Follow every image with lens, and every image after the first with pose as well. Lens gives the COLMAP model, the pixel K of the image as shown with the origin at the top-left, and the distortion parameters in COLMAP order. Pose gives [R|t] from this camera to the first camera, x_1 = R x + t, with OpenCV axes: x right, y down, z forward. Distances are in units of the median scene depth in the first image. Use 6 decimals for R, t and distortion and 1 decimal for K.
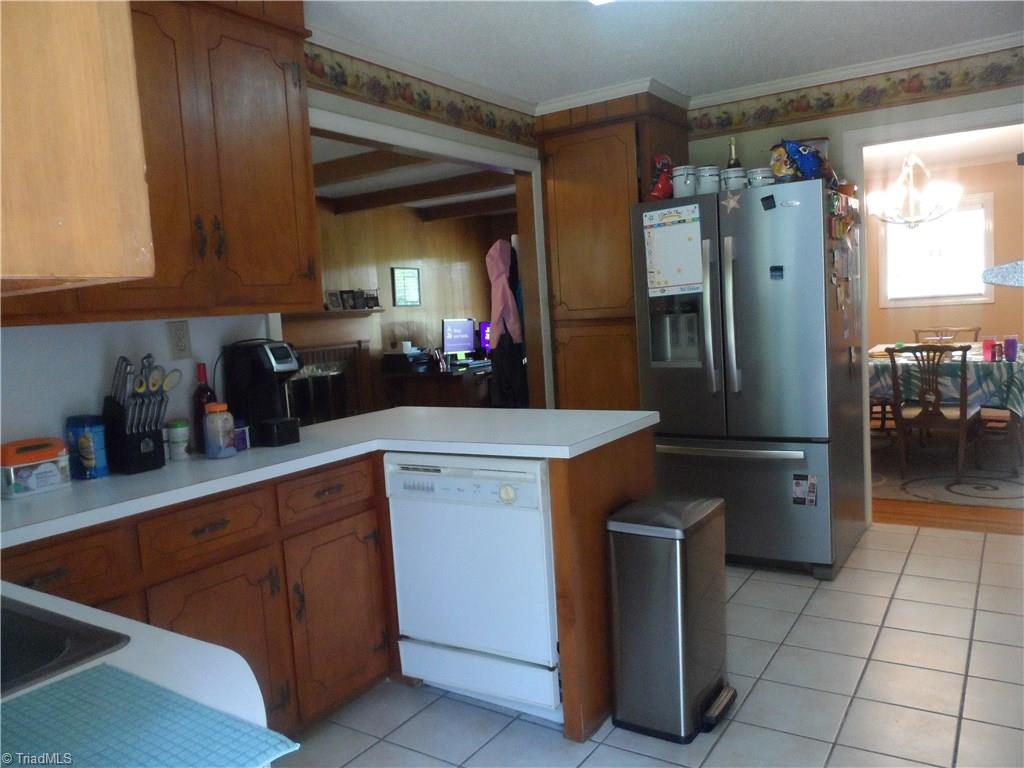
lens RADIAL K [[788.1, 0, 512.0], [0, 788.1, 384.0], [0, 0, 1]] dist [-0.005415, 0.002986]
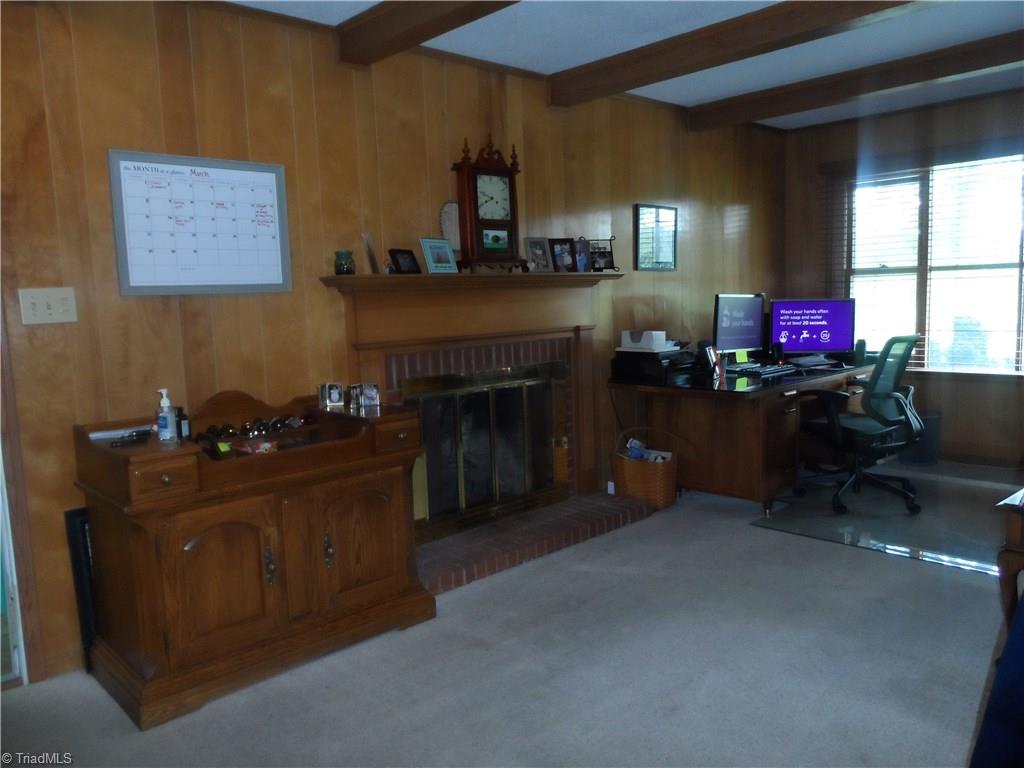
lens RADIAL K [[788.1, 0, 512.0], [0, 788.1, 384.0], [0, 0, 1]] dist [-0.005415, 0.002986]
pose [[0.969911, 0.052227, -0.237792, -0.096575], [-0.045076, 0.998356, 0.035415, -0.030266], [0.239251, -0.023631, 0.970670, 0.409145]]
